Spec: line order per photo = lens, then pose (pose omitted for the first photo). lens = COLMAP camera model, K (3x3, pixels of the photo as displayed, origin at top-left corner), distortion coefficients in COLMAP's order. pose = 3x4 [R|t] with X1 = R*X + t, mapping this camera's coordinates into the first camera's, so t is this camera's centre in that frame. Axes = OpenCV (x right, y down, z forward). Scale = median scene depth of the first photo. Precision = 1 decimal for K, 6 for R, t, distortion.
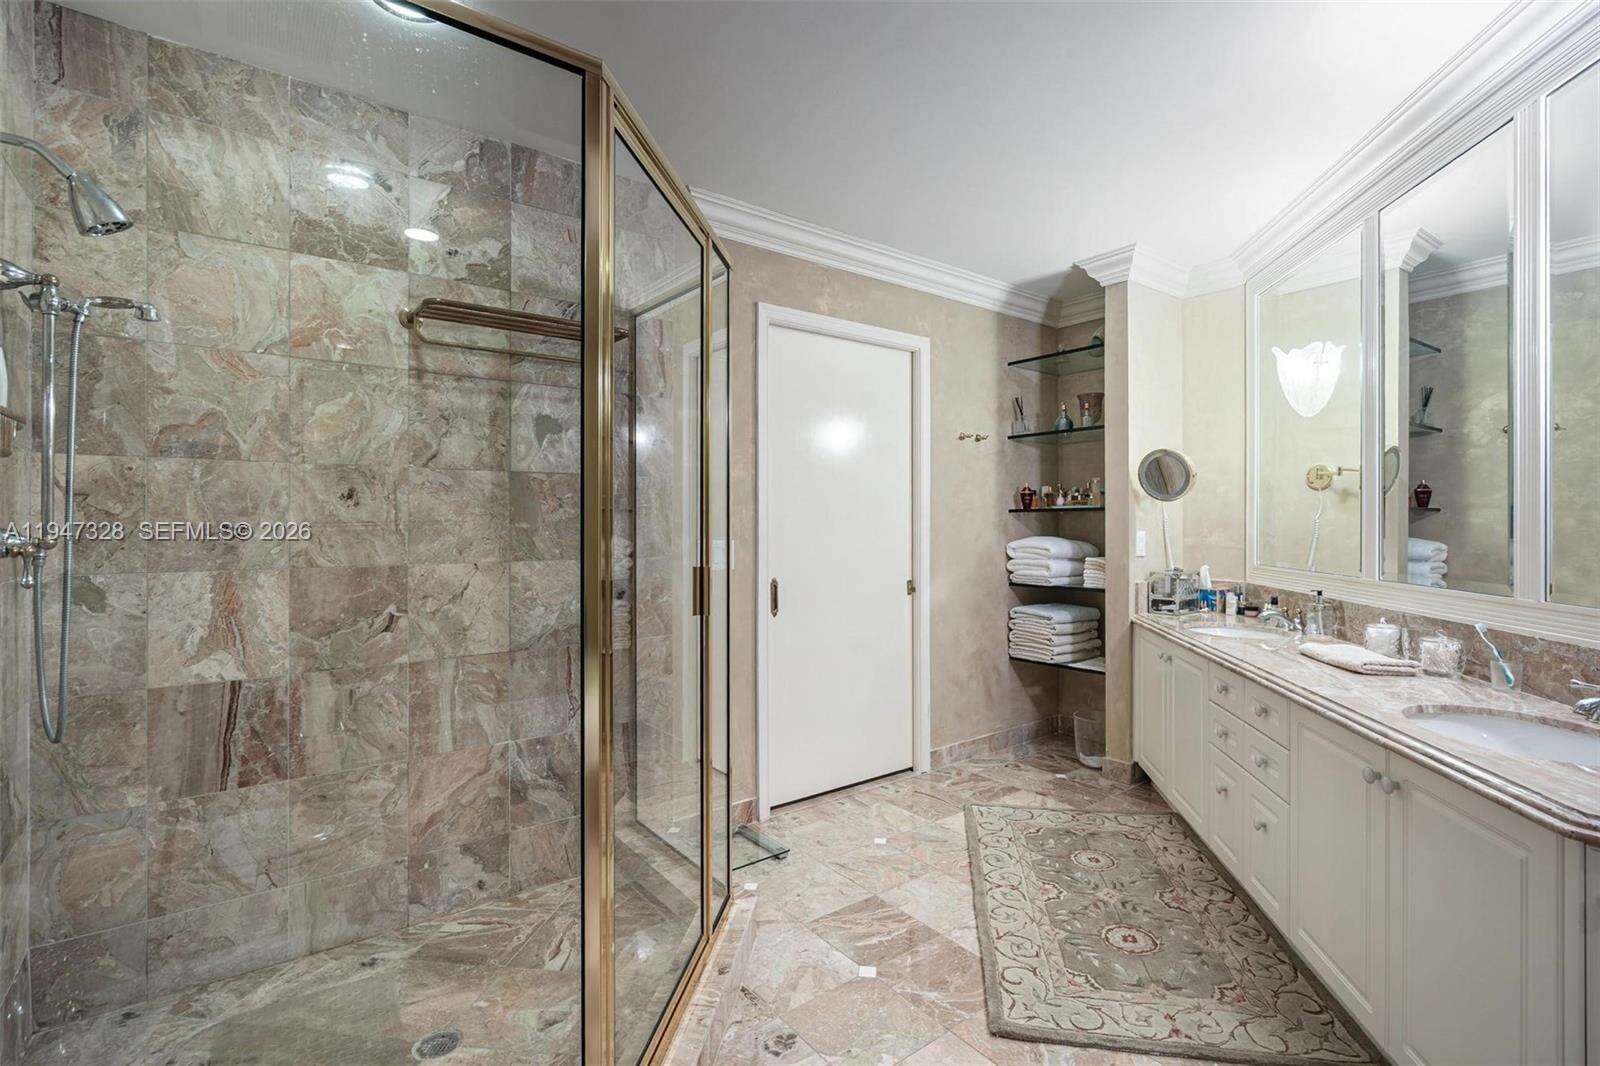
lens RADIAL K [[737.2, 0, 800.0], [0, 737.2, 533.0], [0, 0, 1]] dist [-0.000755, 0.000404]
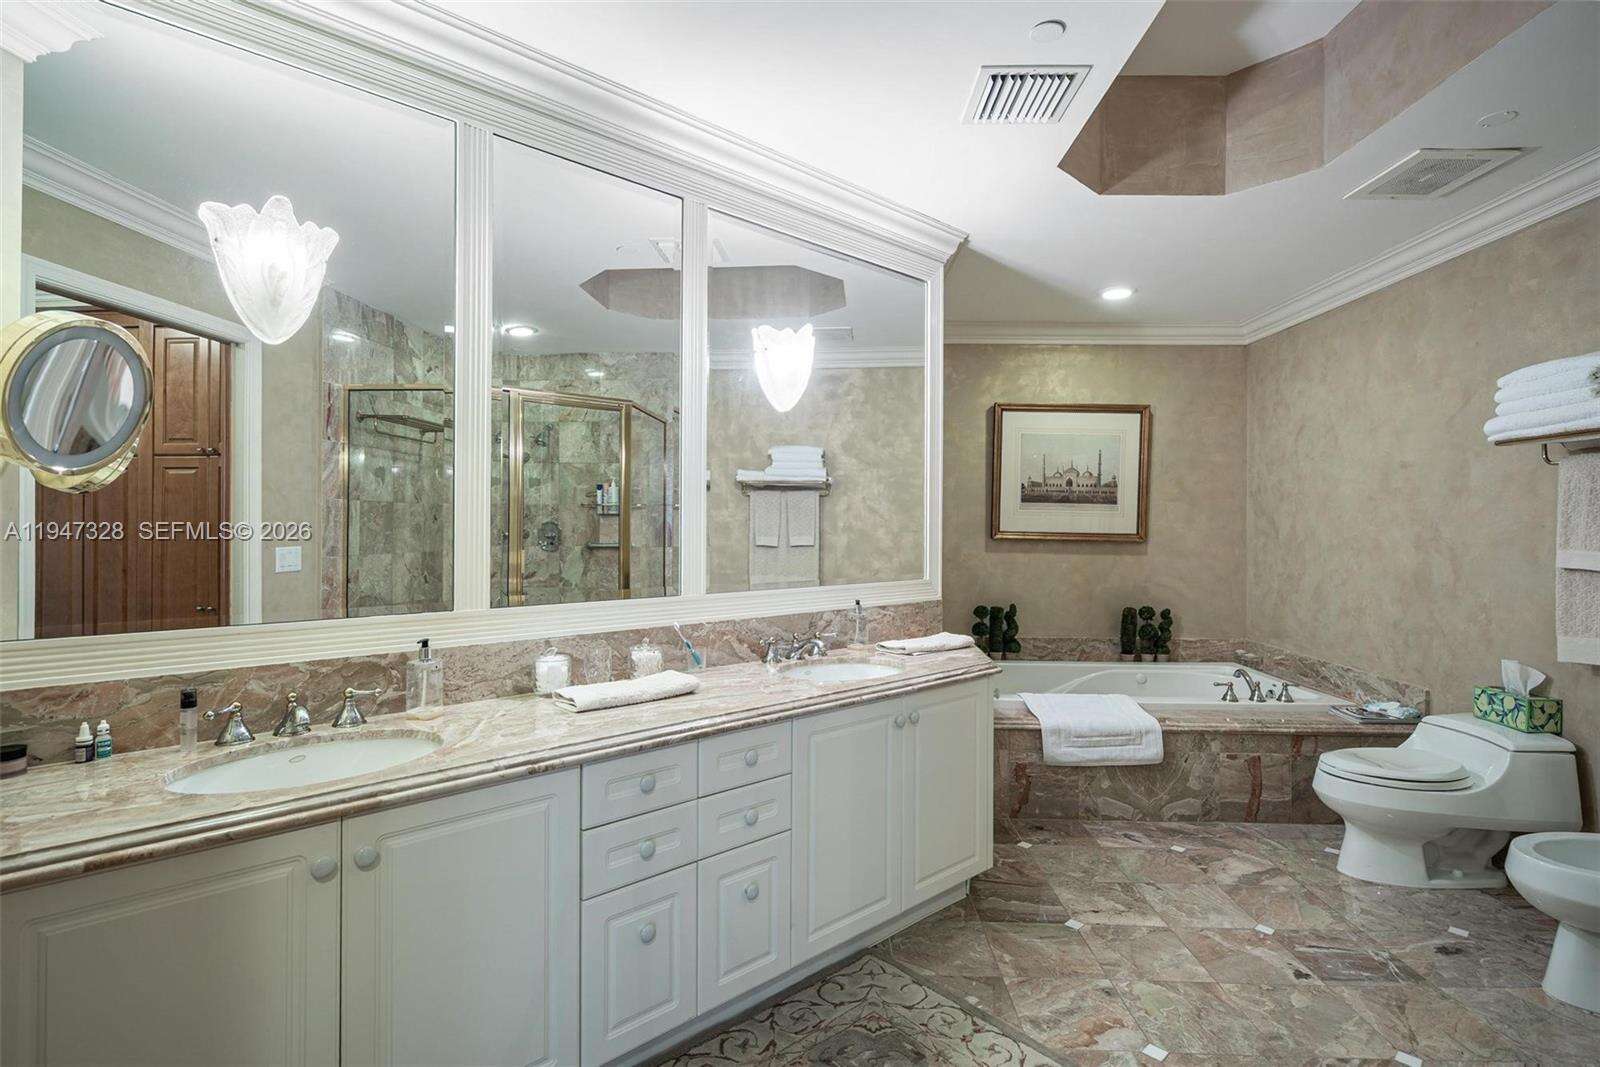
lens RADIAL K [[769.0, 0, 800.2], [0, 769.0, 528.6], [0, 0, 1]] dist [0.000386, -0.000353]
pose [[-0.782041, -0.003202, 0.623219, 0.041182], [0.007435, 0.999868, 0.014468, -0.036605], [-0.623183, 0.015948, -0.781913, 1.826358]]
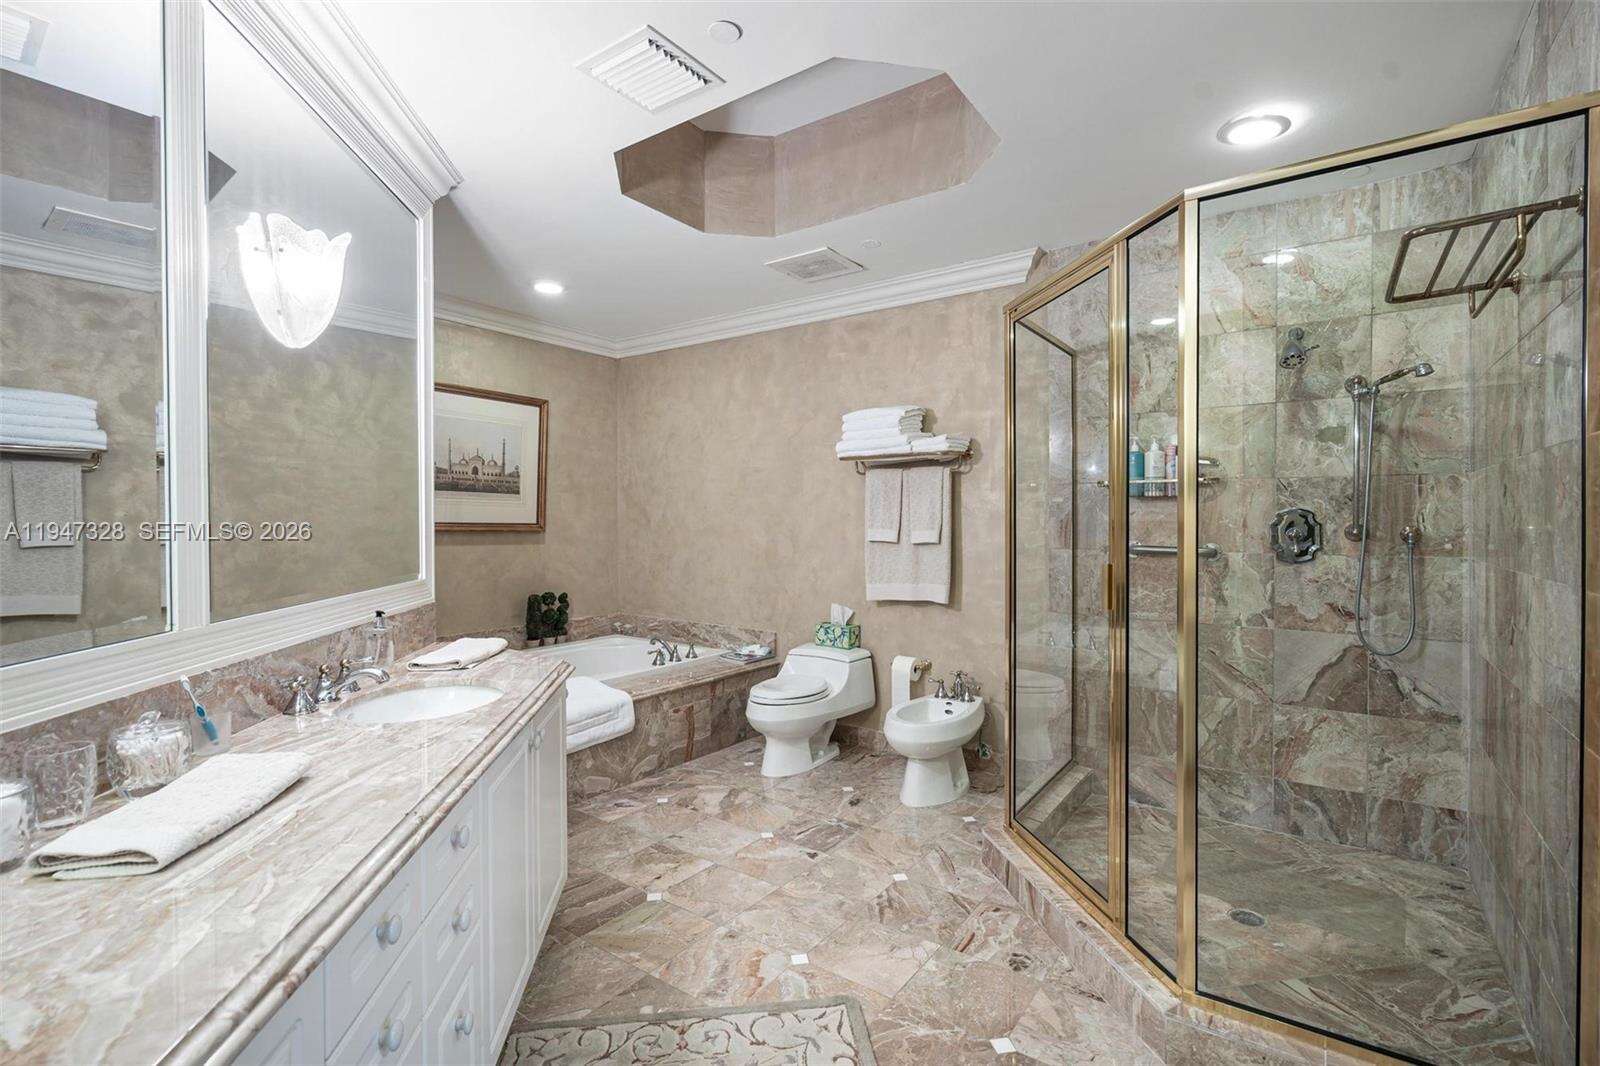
lens RADIAL K [[737.2, 0, 800.0], [0, 737.2, 533.0], [0, 0, 1]] dist [-0.000755, 0.000404]
pose [[-0.953192, 0.008517, -0.302246, 0.602248], [-0.001959, 0.999408, 0.034340, -0.030310], [0.302359, 0.033325, -0.952611, 1.822847]]
